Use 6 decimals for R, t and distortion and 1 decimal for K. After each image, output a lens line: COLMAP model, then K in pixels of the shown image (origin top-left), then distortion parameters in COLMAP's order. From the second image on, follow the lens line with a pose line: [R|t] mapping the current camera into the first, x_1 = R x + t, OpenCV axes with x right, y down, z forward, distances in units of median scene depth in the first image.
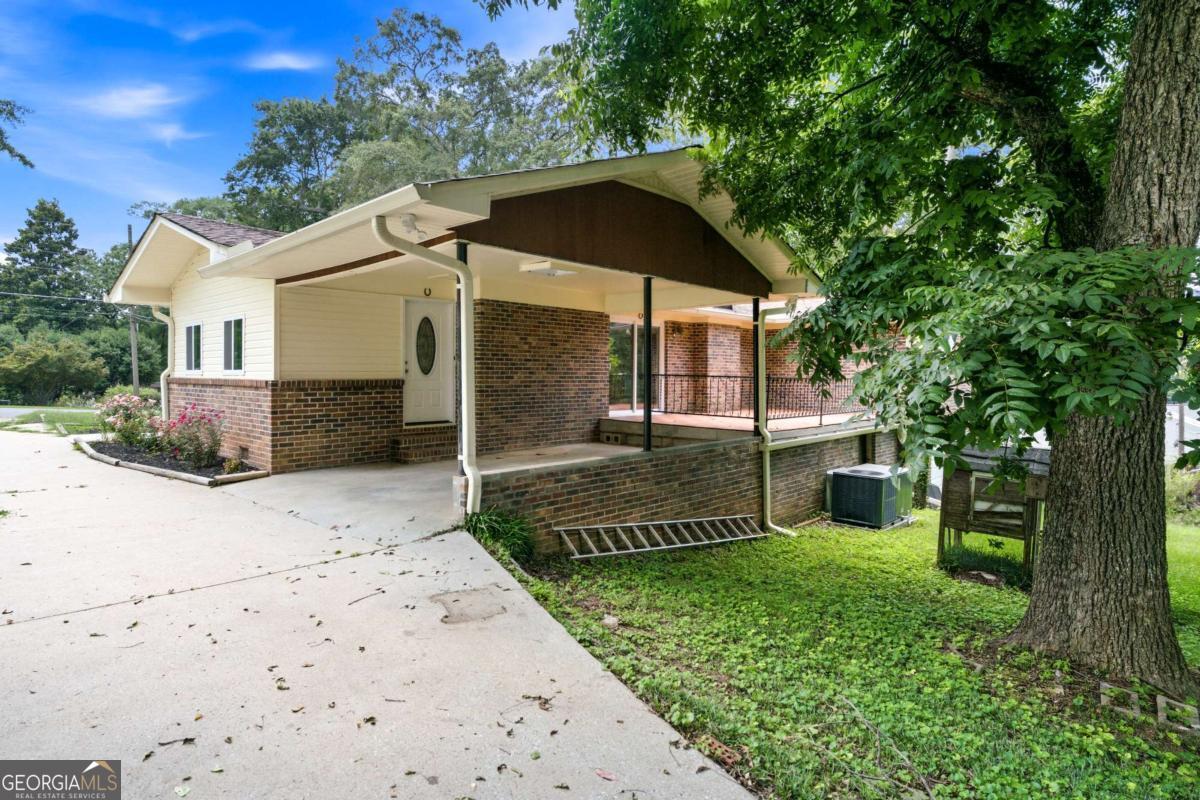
lens RADIAL K [[654.2, 0, 600.4], [0, 654.2, 390.7], [0, 0, 1]] dist [0.002675, 0.000176]
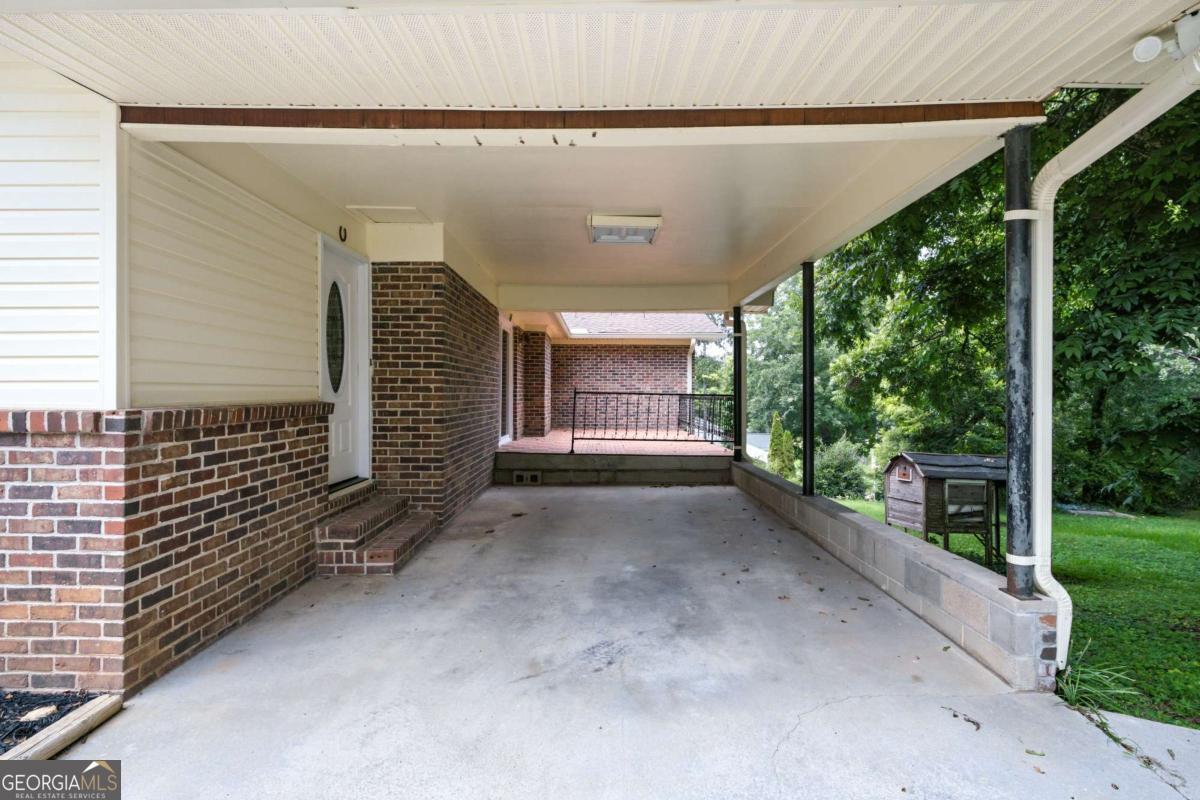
lens RADIAL K [[595.4, 0, 599.4], [0, 595.4, 401.0], [0, 0, 1]] dist [-0.001620, -0.000496]
pose [[0.731035, -0.009061, 0.682280, -0.519574], [0.014956, 0.999884, -0.002746, -0.015839], [-0.682176, 0.012212, 0.731086, 0.609370]]
